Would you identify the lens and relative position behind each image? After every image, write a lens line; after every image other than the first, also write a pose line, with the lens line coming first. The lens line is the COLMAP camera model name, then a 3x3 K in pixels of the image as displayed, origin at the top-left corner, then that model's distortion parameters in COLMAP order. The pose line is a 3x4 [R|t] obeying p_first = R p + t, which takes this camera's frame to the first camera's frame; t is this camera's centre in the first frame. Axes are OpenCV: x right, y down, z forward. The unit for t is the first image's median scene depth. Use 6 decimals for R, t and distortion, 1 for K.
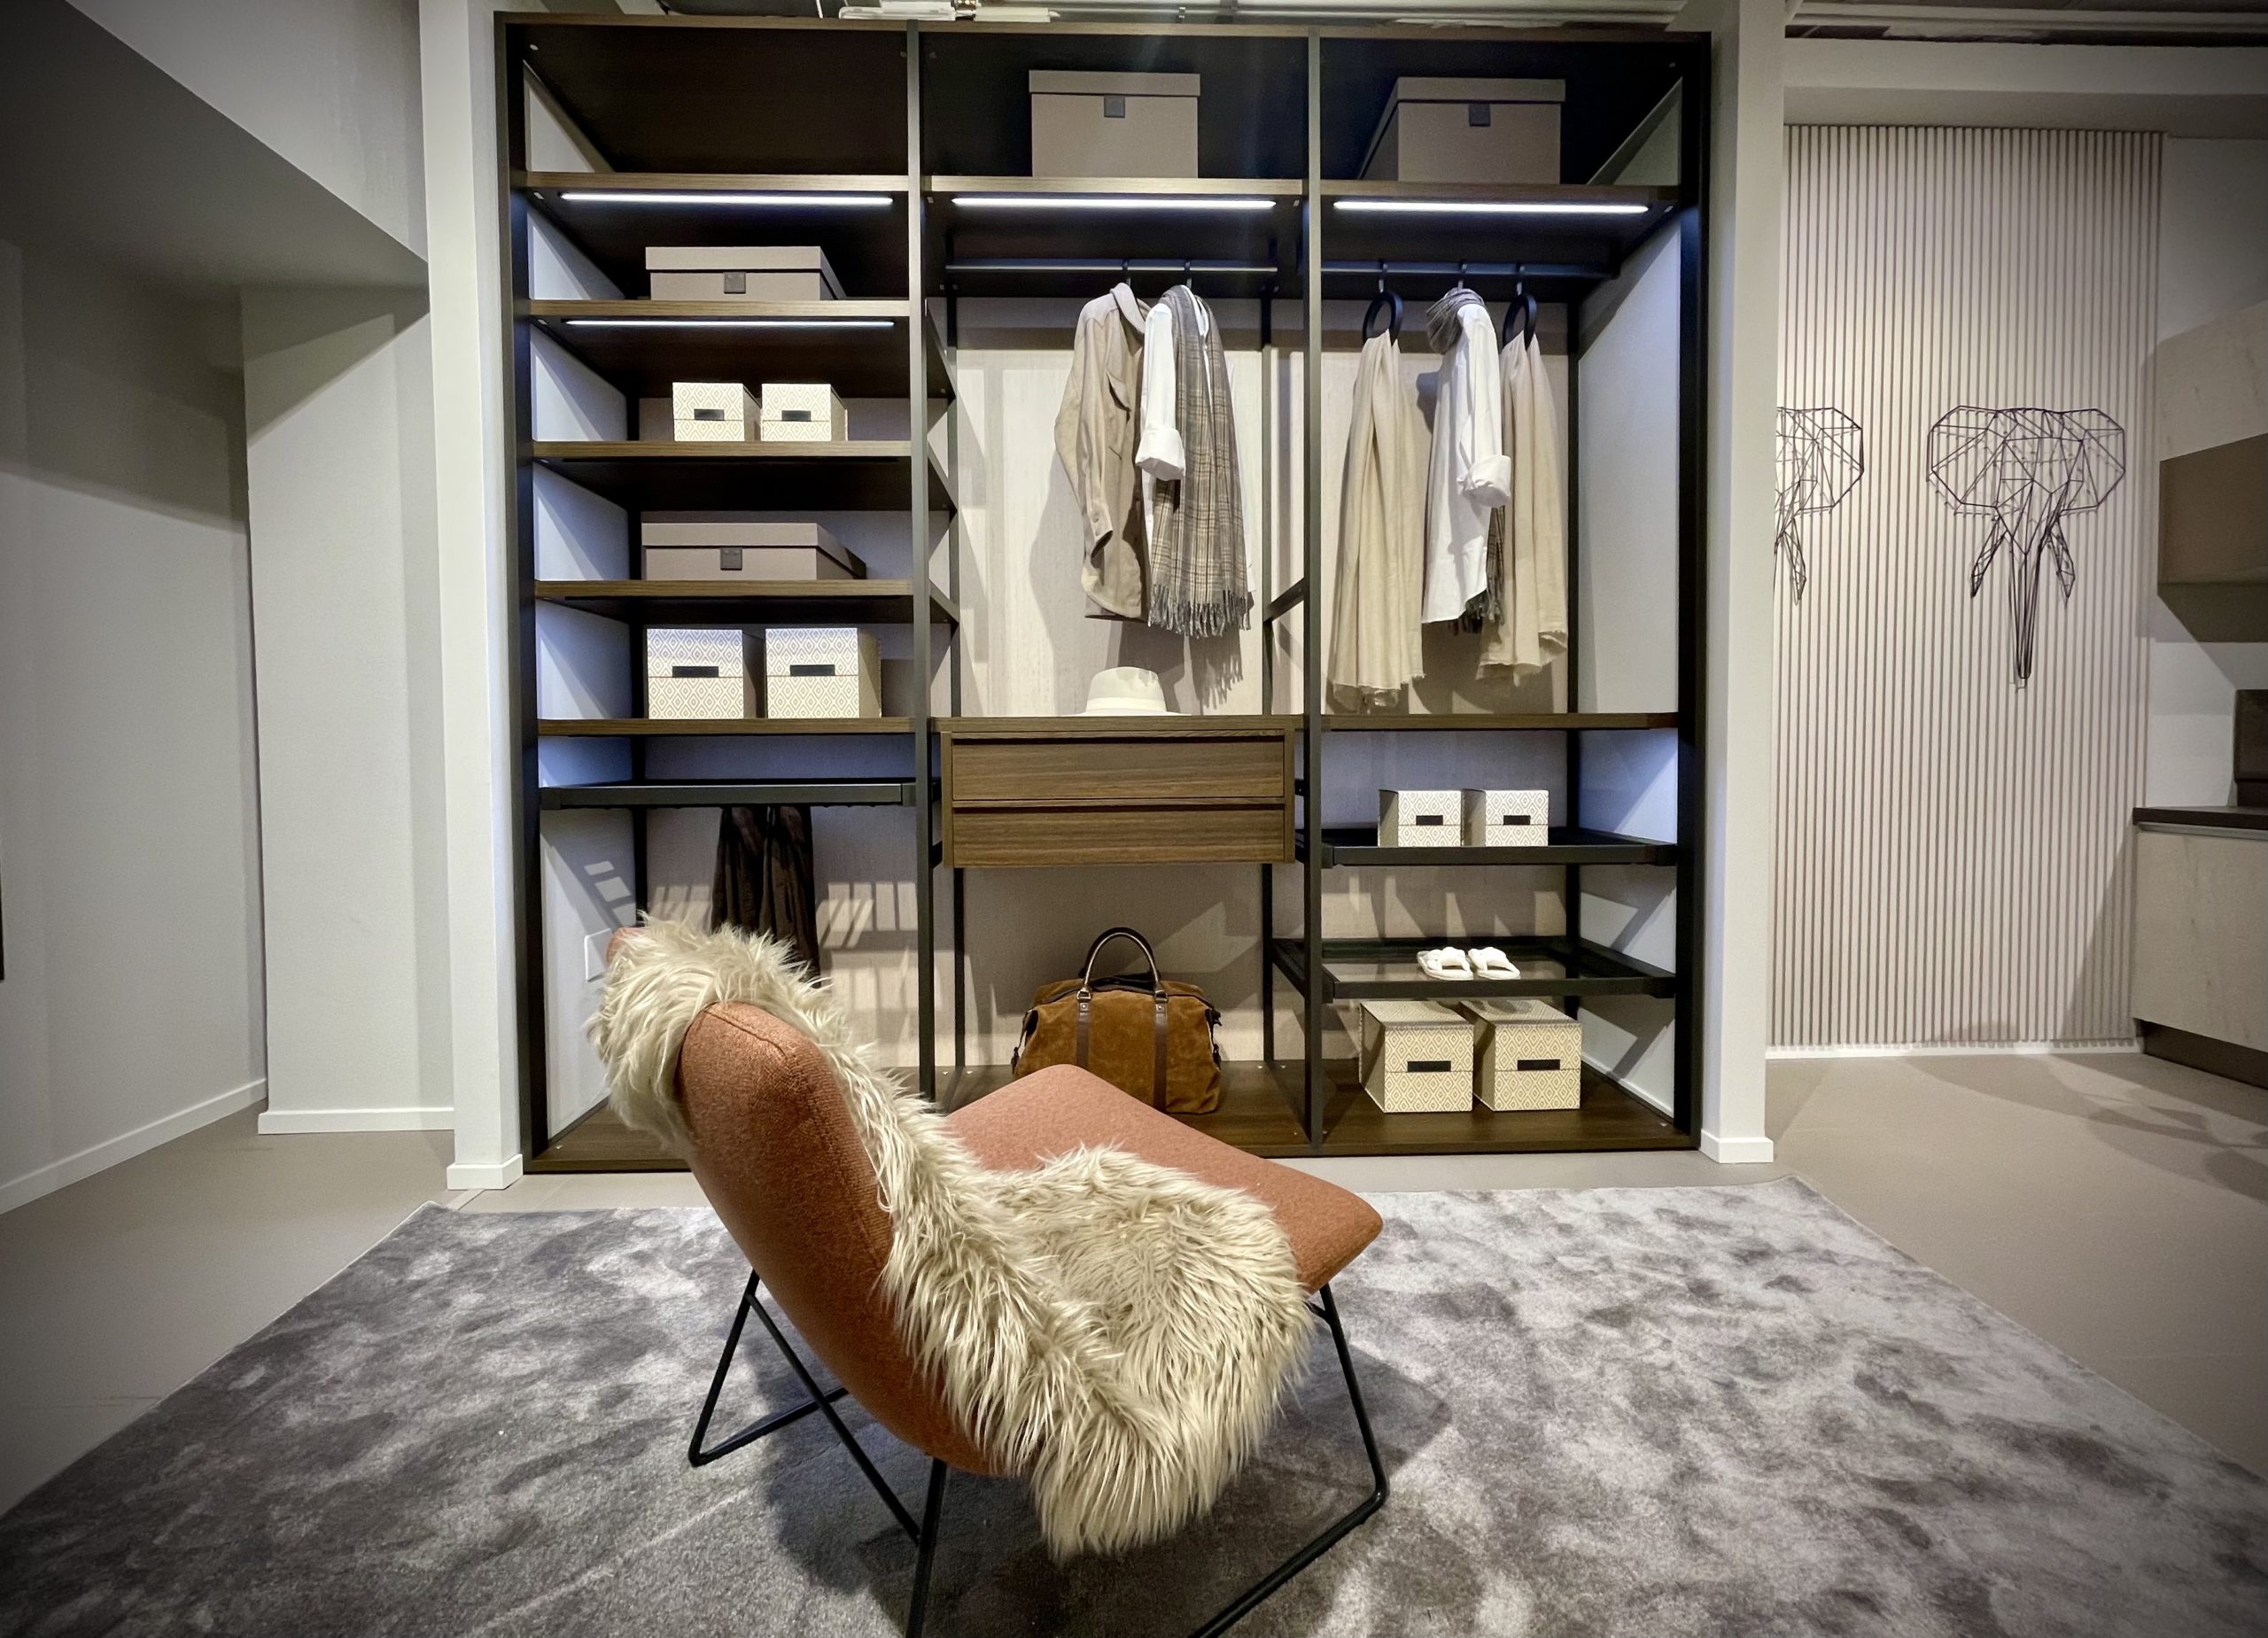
lens RADIAL K [[955.5, 0, 1115.7], [0, 955.5, 771.1], [0, 0, 1]] dist [0.001098, -0.000545]
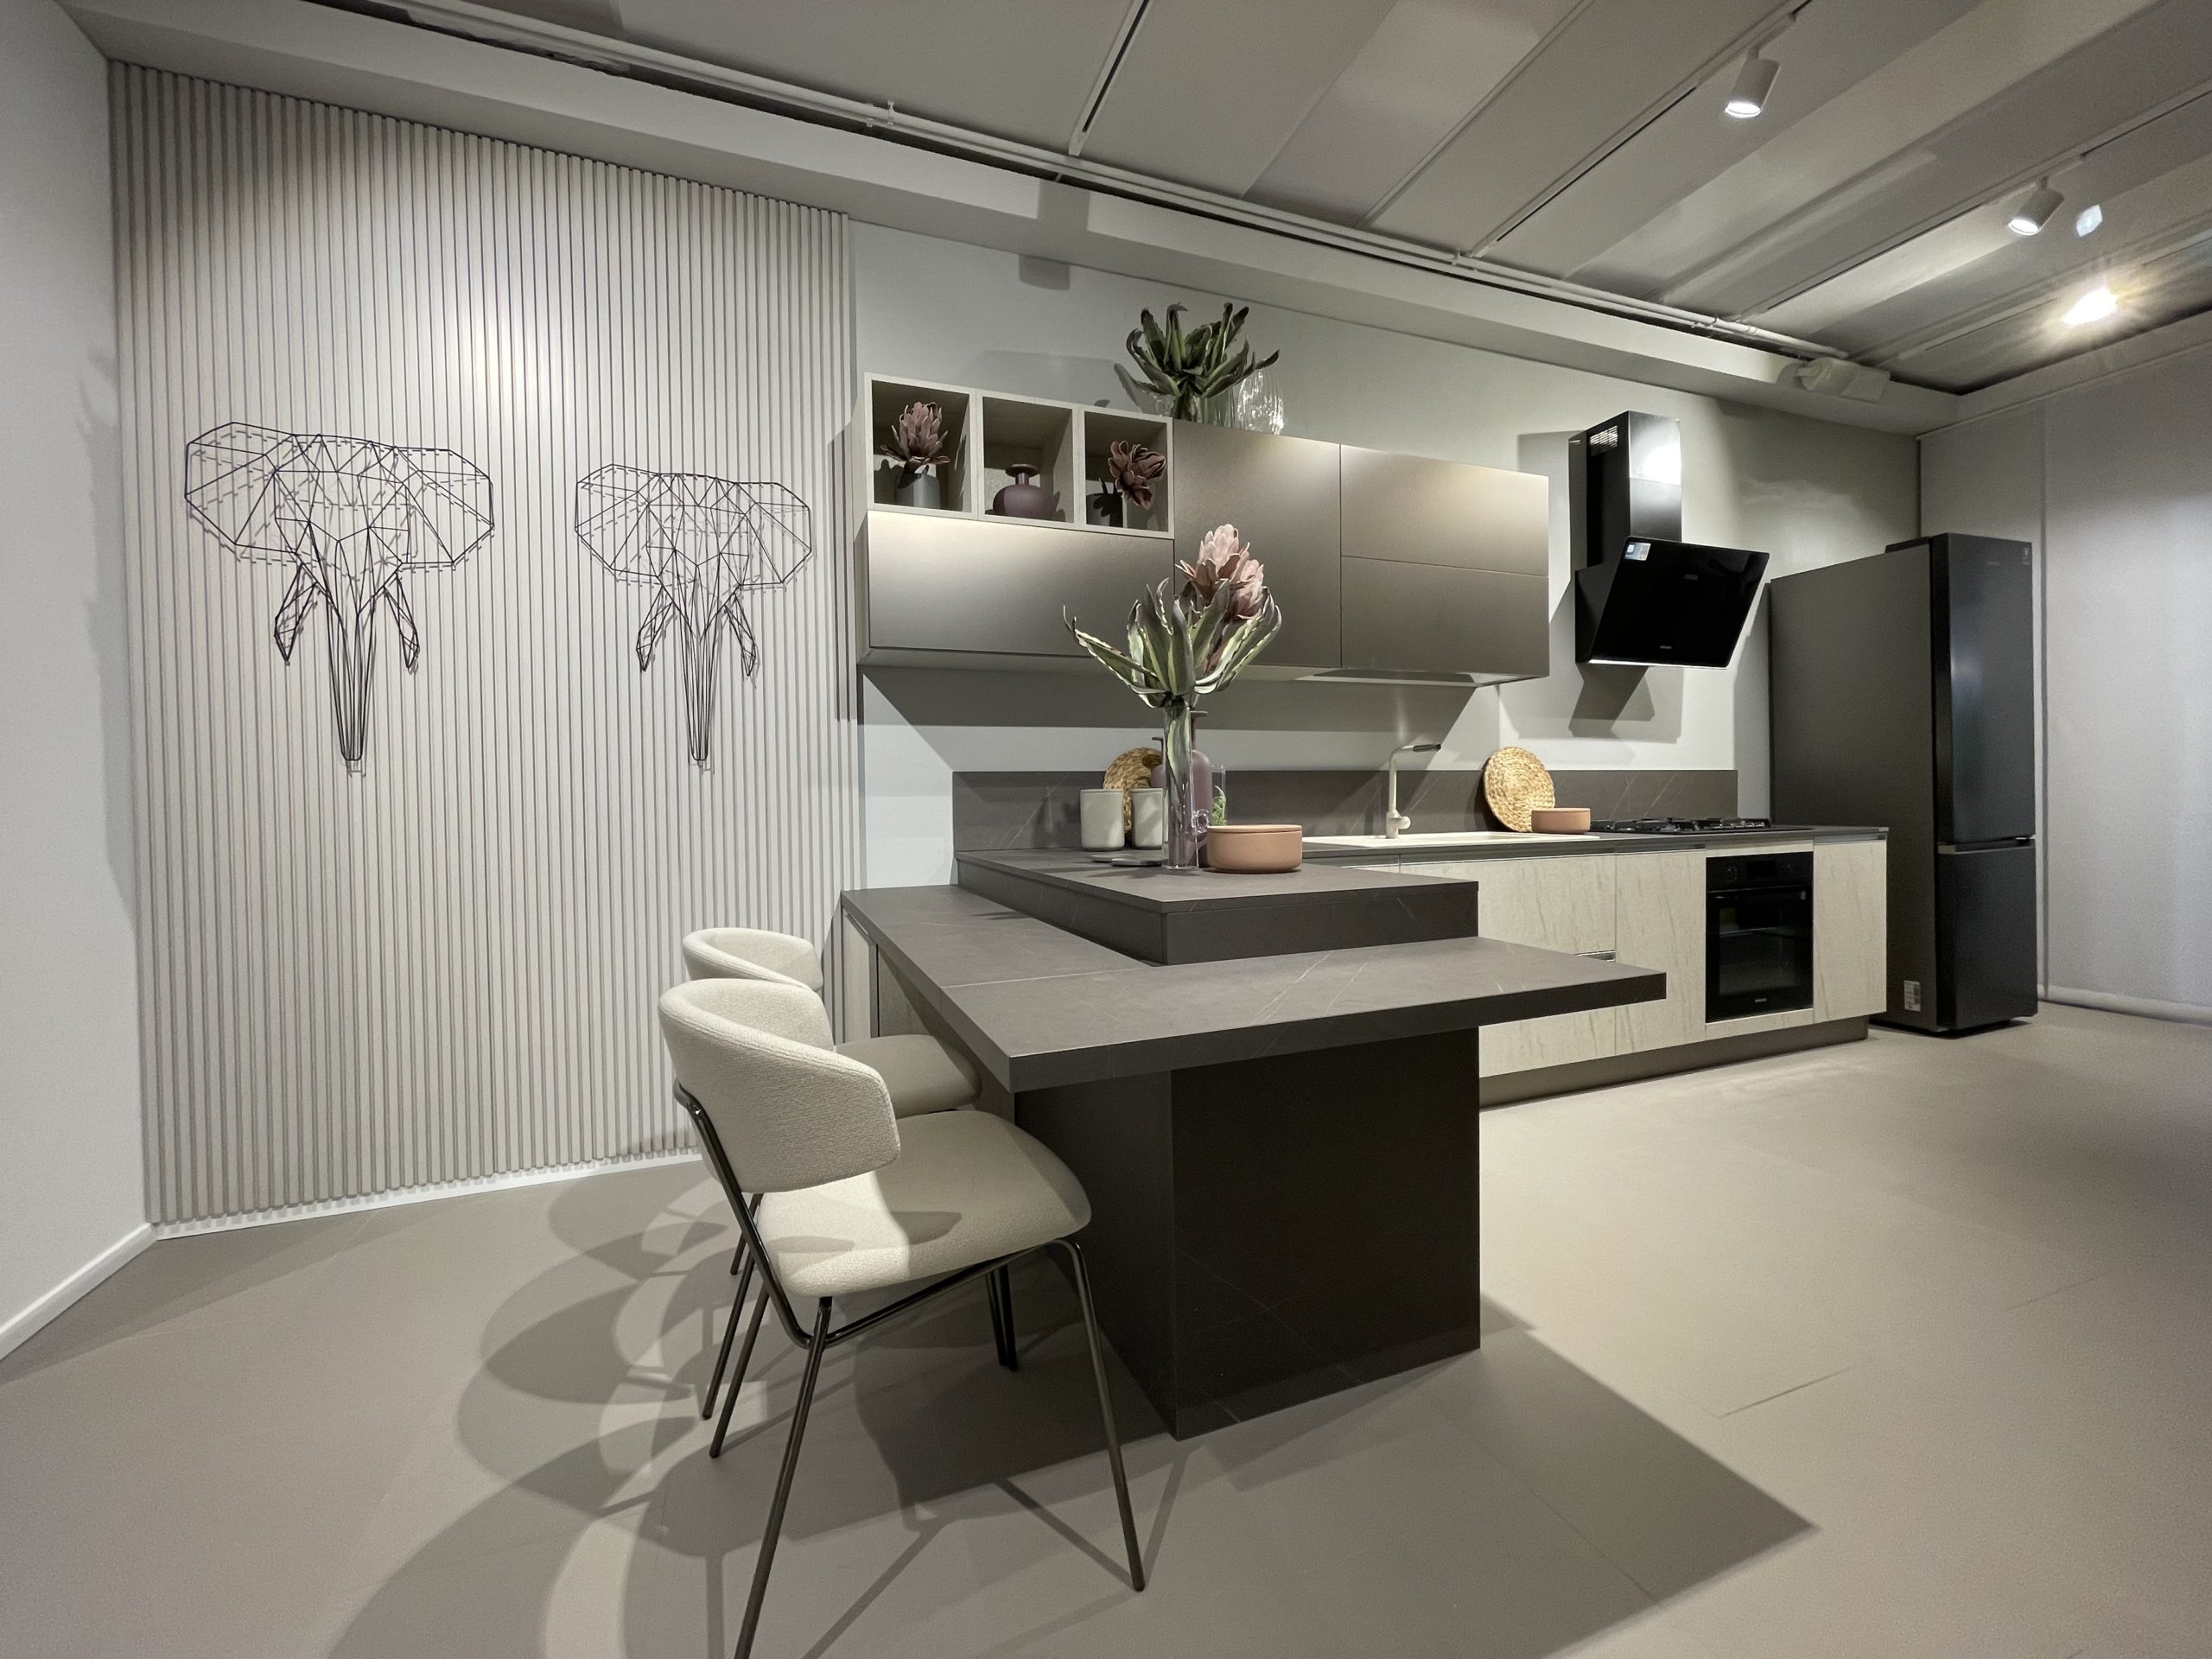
lens RADIAL K [[902.9, 0, 1082.4], [0, 902.9, 824.5], [0, 0, 1]] dist [0.000352, 0.001149]
pose [[0.948071, -0.019107, 0.317485, 1.048118], [0.024317, 0.999627, -0.012455, -0.013308], [-0.317129, 0.019529, 0.948181, 0.036820]]
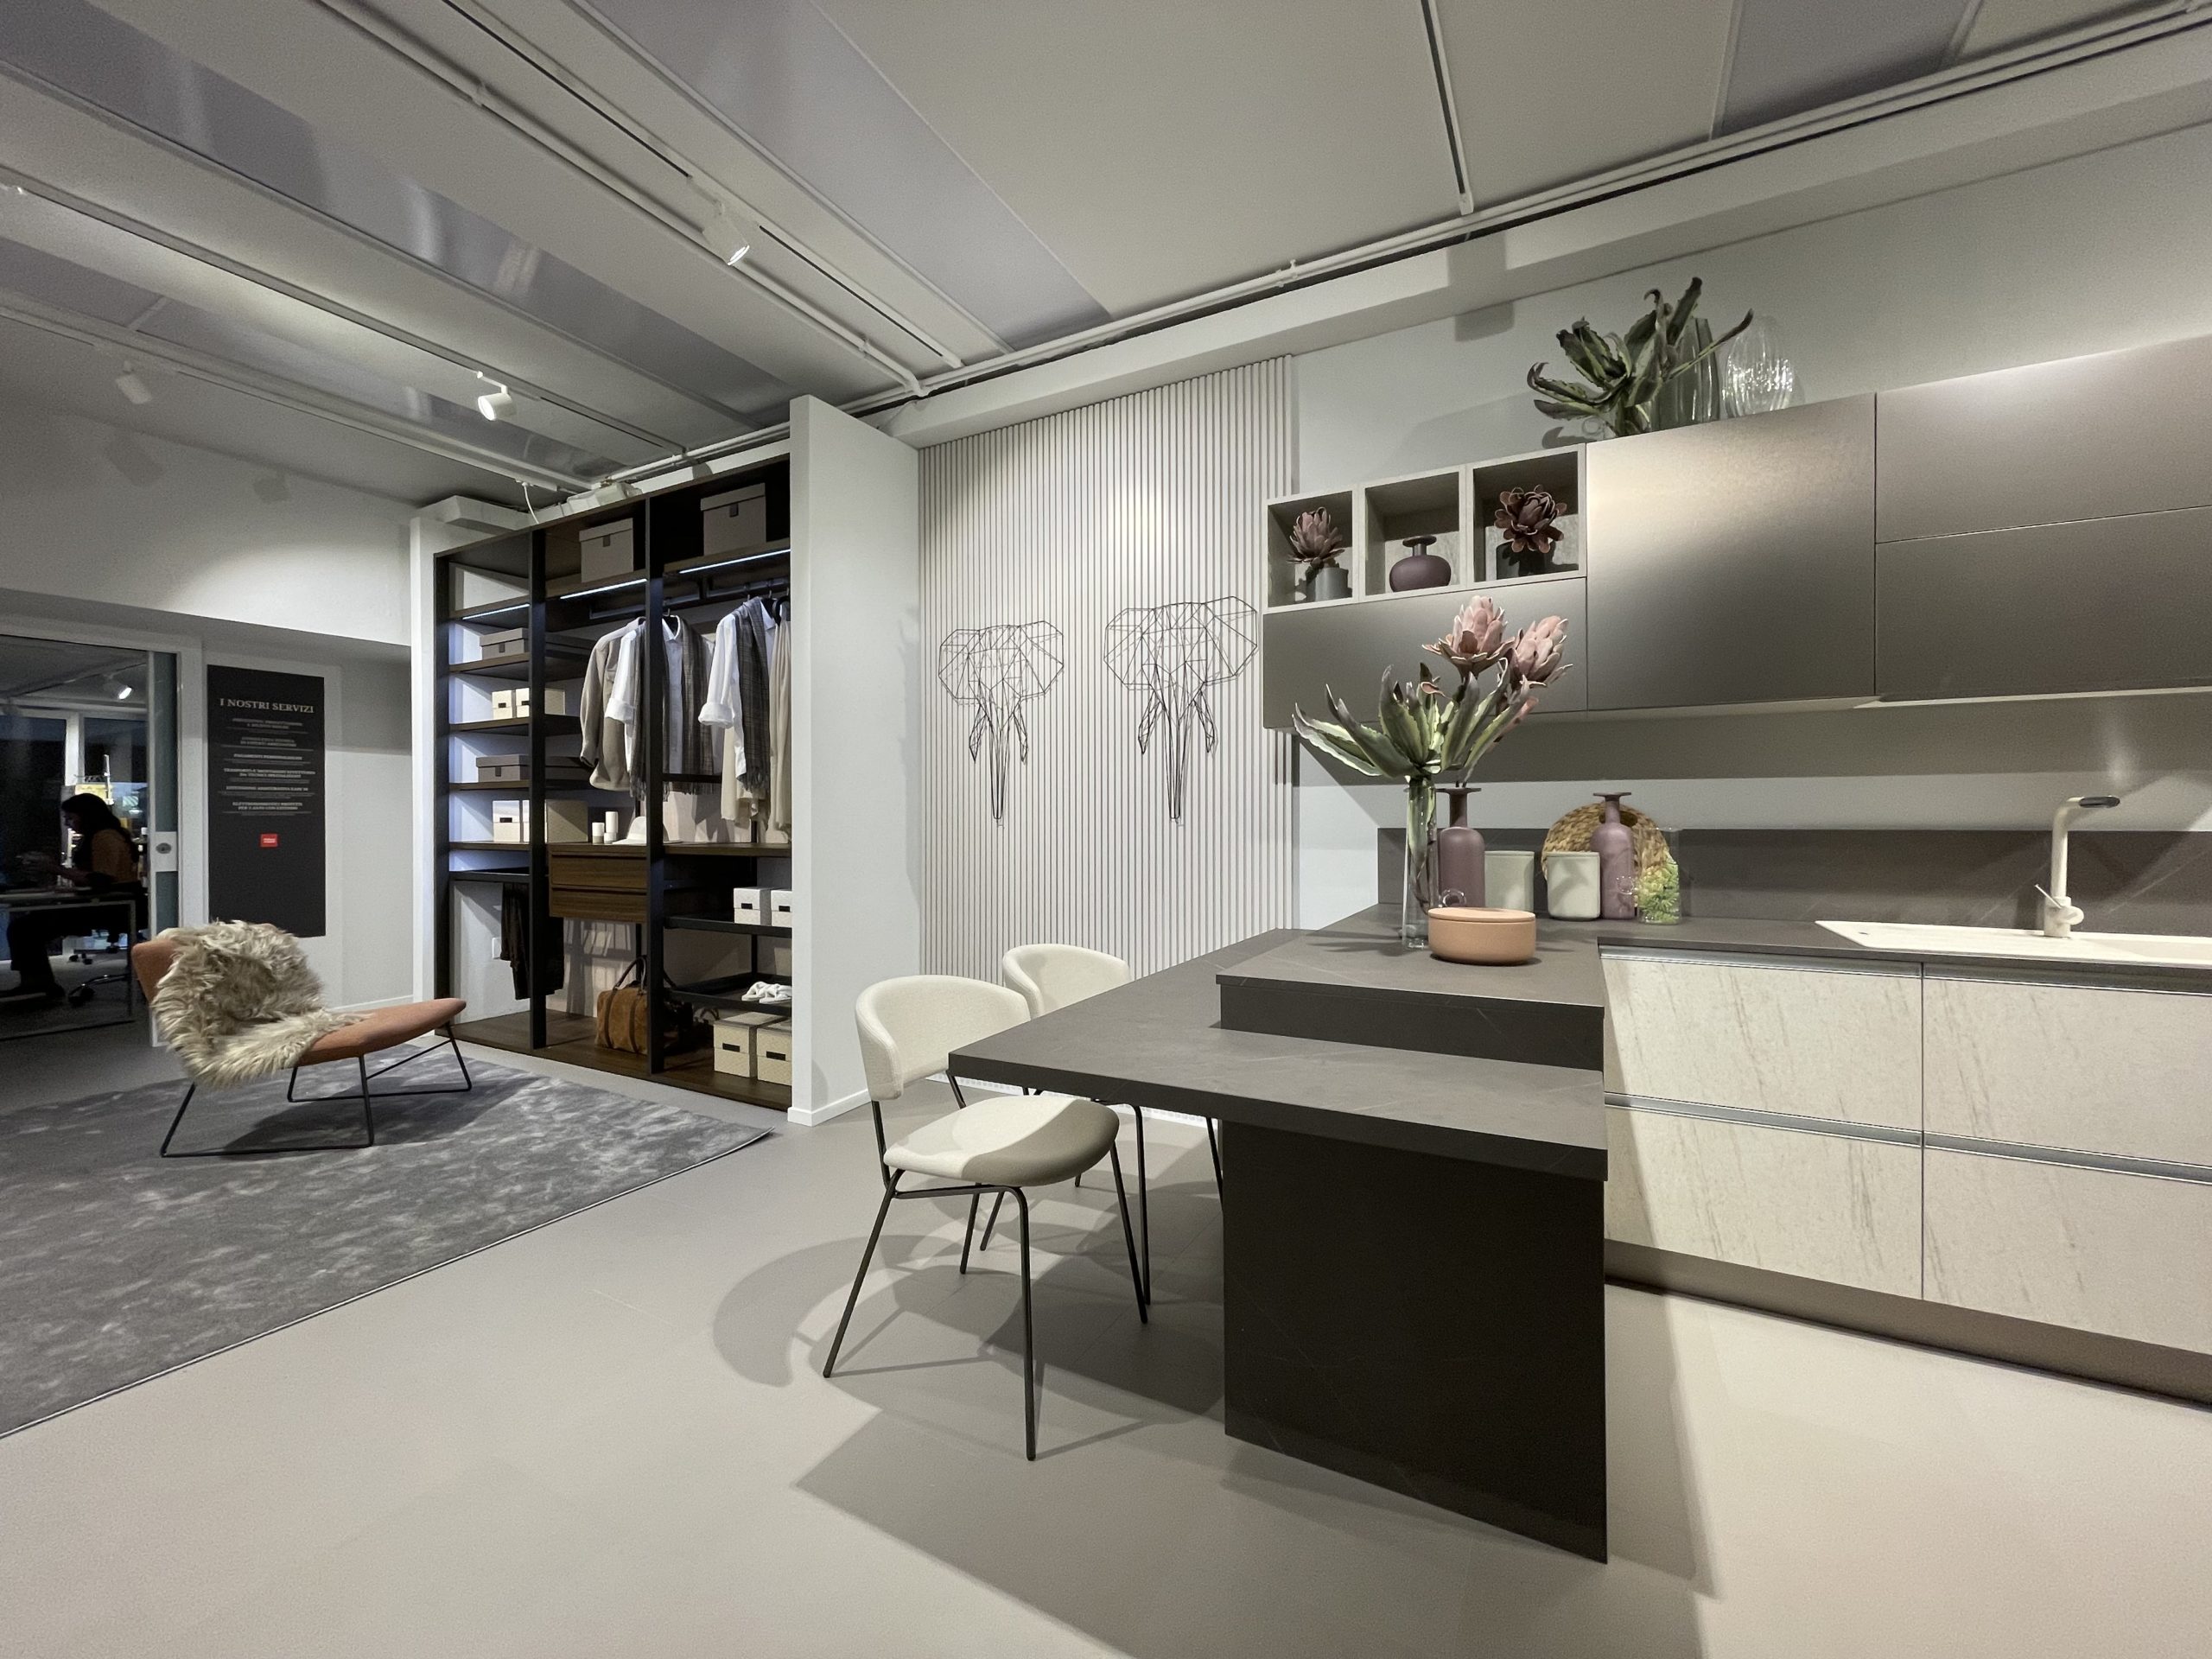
lens RADIAL K [[902.9, 0, 1094.3], [0, 902.9, 823.9], [0, 0, 1]] dist [0.000352, 0.001149]
pose [[0.855698, 0.005333, -0.517448, 1.505509], [-0.018109, 0.999643, -0.019644, -0.066511], [0.517159, 0.026180, 0.855489, -0.062611]]
